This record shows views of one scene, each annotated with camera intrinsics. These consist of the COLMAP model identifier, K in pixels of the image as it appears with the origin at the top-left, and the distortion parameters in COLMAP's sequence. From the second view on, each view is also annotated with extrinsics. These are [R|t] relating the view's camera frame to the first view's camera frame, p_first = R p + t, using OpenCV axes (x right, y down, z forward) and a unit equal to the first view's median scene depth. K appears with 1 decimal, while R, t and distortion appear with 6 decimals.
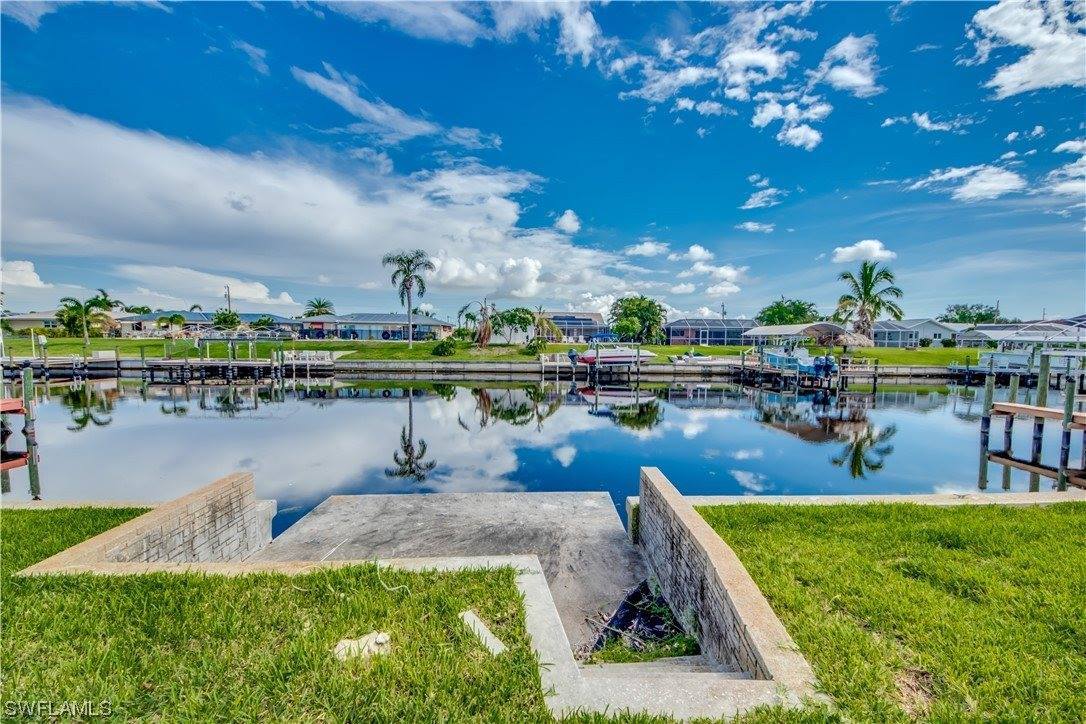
lens RADIAL K [[413.7, 0, 550.0], [0, 413.7, 361.1], [0, 0, 1]] dist [0.006193, -0.008235]
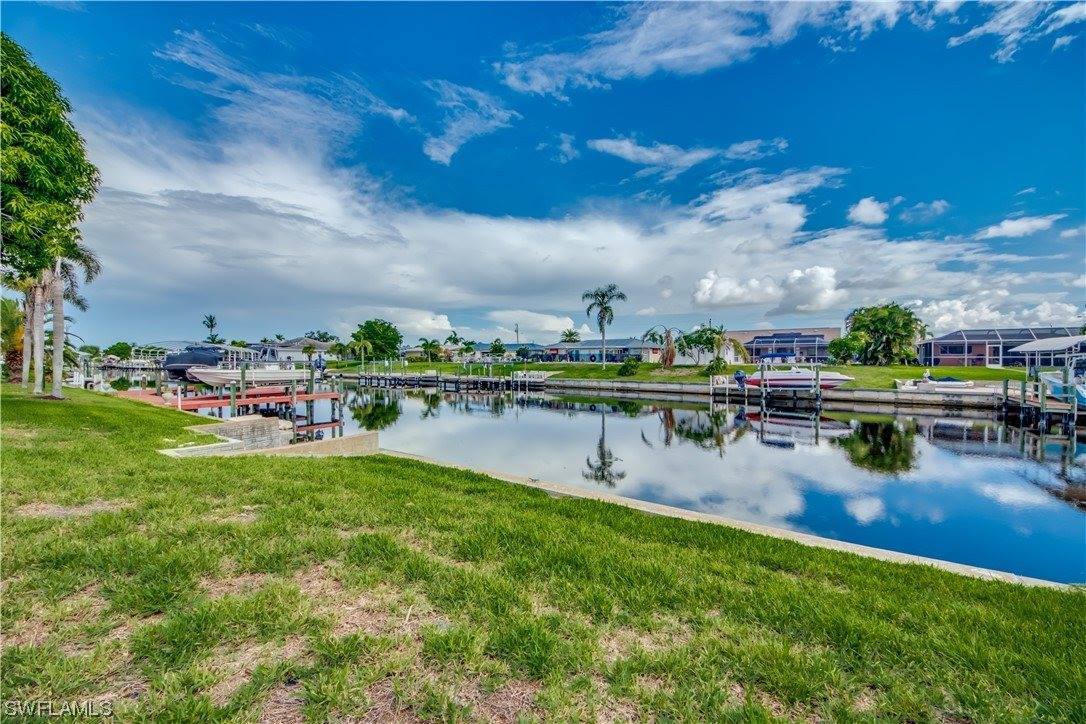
lens RADIAL K [[413.7, 0, 554.9], [0, 413.7, 352.7], [0, 0, 1]] dist [0.006193, -0.008235]
pose [[0.792473, -0.021406, -0.609531, 0.228547], [-0.022788, 0.997647, -0.064664, 0.000971], [0.609481, 0.065135, 0.790121, 0.000410]]
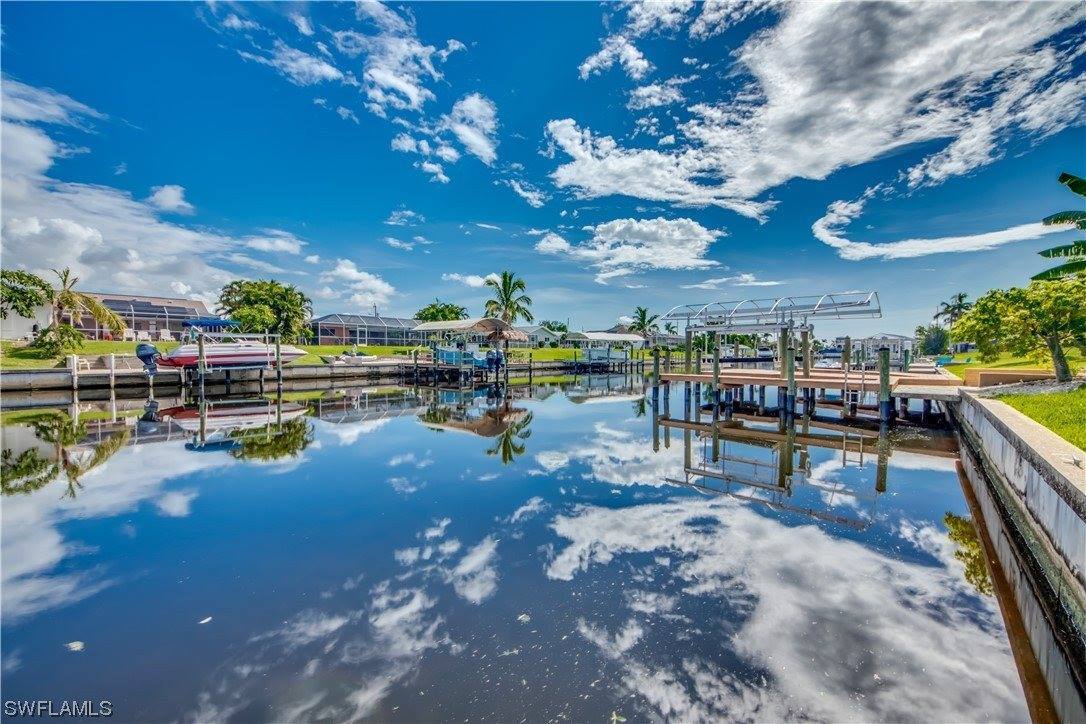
lens RADIAL K [[413.7, 0, 558.7], [0, 413.7, 348.5], [0, 0, 1]] dist [0.006193, -0.008235]
pose [[0.677868, -0.002930, 0.735177, 0.014703], [0.043960, 0.998364, -0.036554, 0.019245], [-0.733868, 0.057097, 0.676888, 0.131890]]
